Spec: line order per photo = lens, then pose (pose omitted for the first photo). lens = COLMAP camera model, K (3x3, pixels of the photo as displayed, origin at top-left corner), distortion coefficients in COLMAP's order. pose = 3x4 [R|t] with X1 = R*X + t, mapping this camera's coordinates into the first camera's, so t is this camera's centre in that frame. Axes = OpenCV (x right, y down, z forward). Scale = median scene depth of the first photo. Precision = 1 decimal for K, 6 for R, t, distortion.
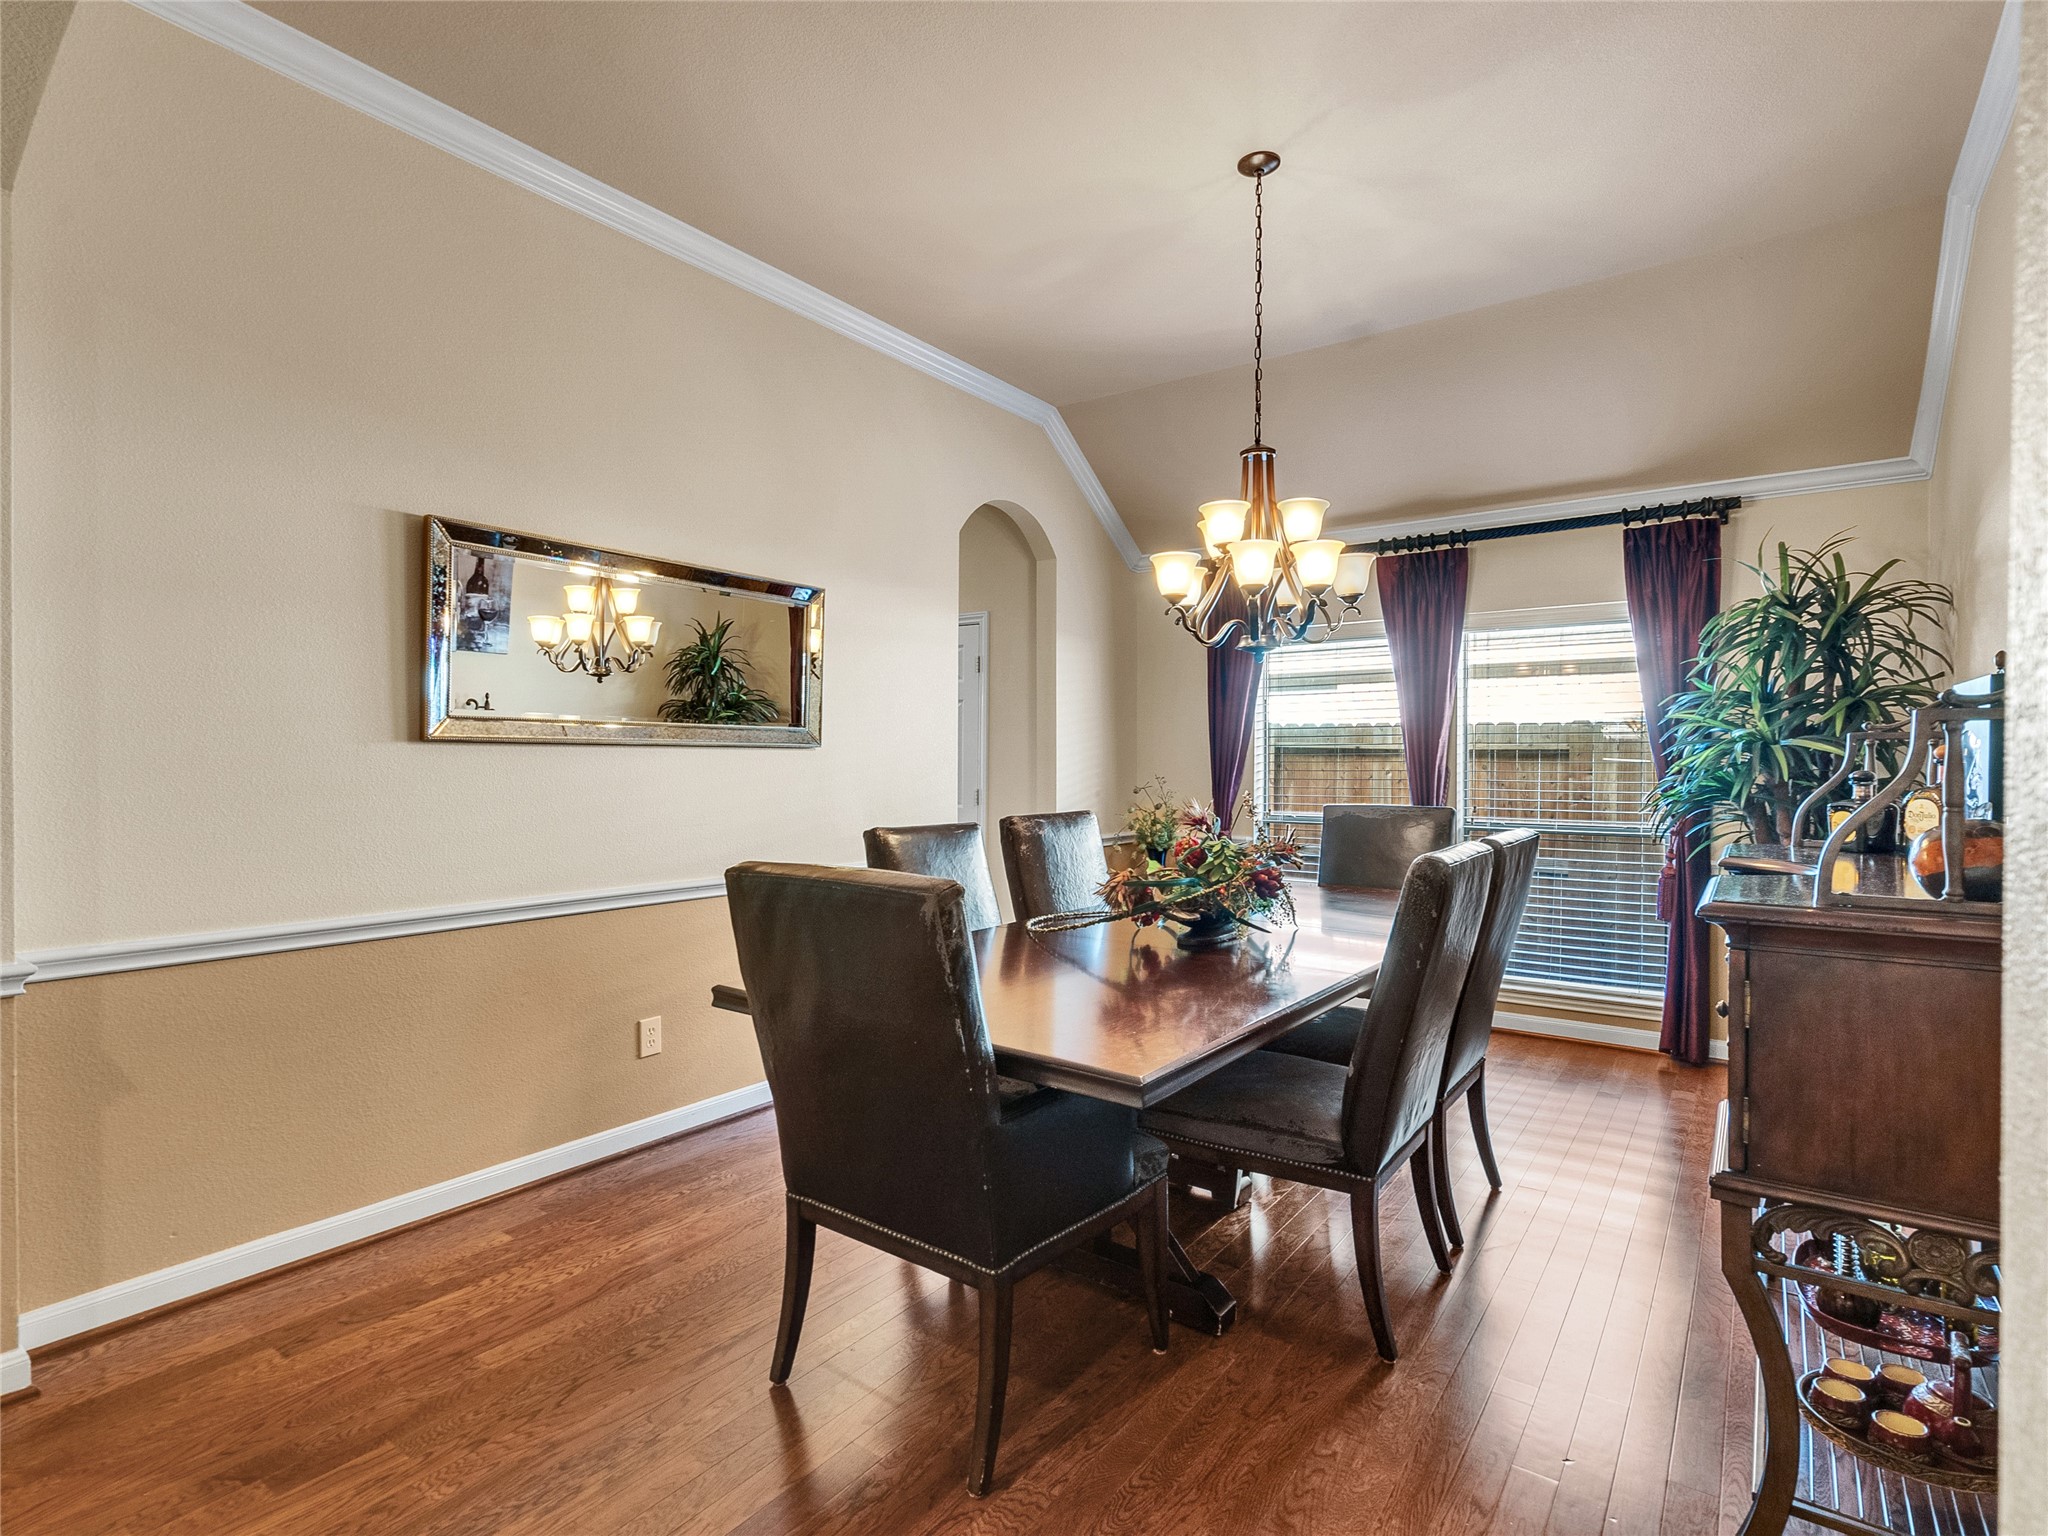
lens RADIAL K [[1040.7, 0, 1022.5], [0, 1040.7, 766.0], [0, 0, 1]] dist [-0.013285, -0.000264]
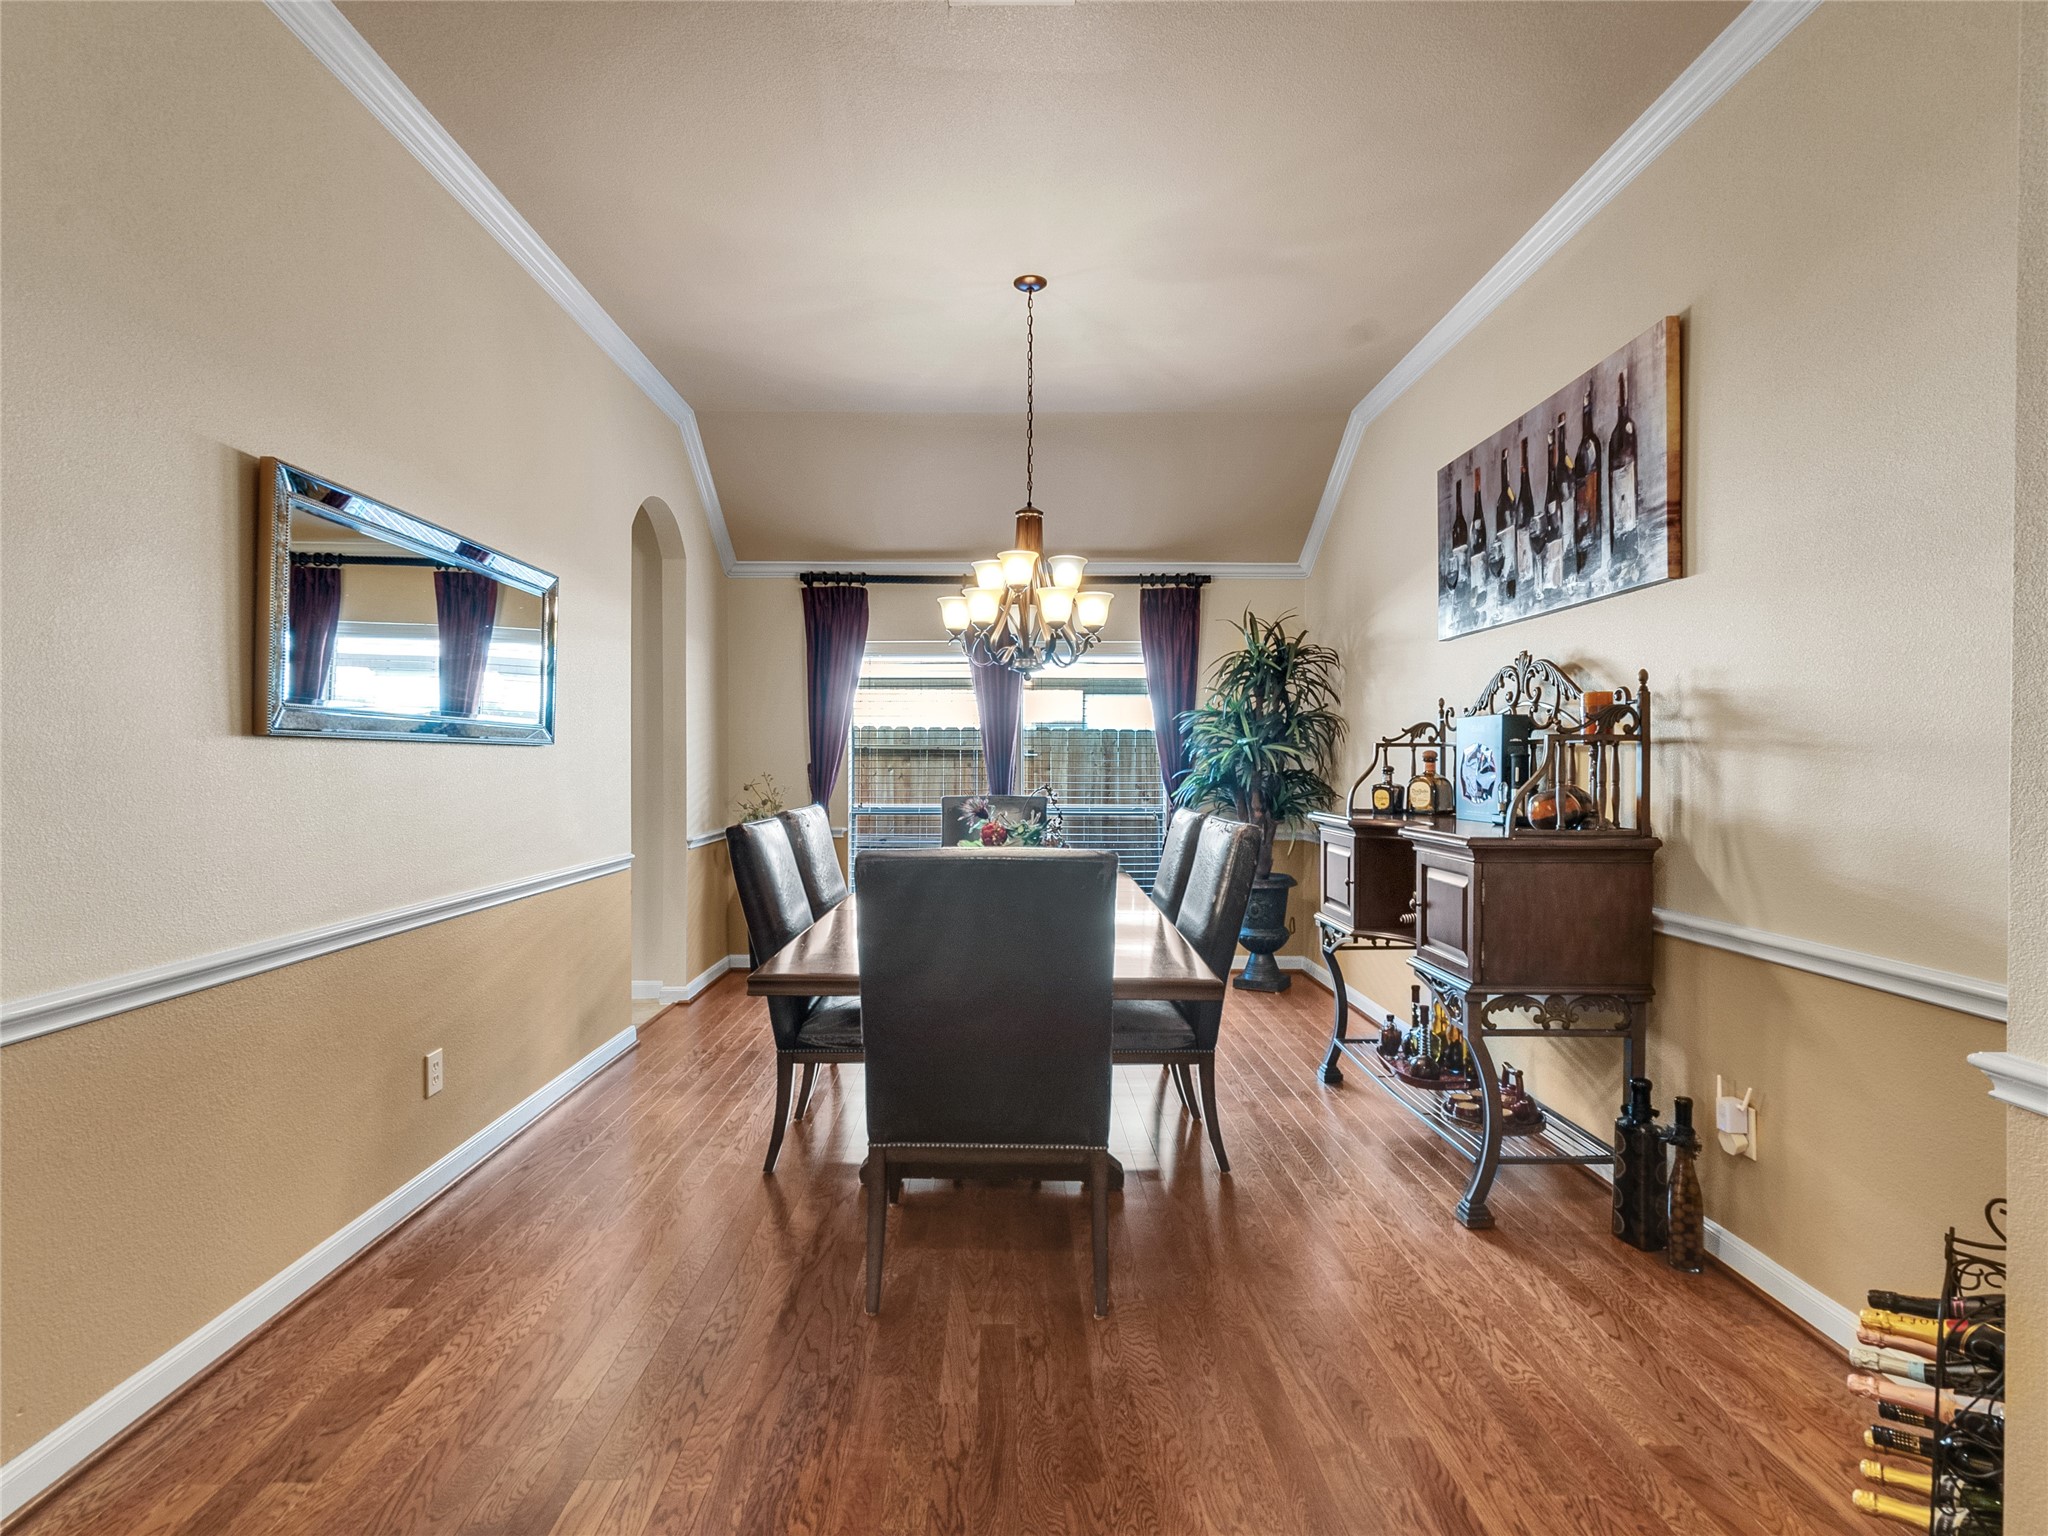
lens RADIAL K [[1040.7, 0, 1020.1], [0, 1040.7, 765.0], [0, 0, 1]] dist [-0.013285, -0.000264]
pose [[0.803977, -0.002989, 0.594653, -0.481184], [0.001625, 0.999995, 0.002830, -0.002469], [-0.594659, -0.001309, 0.803977, -0.002067]]
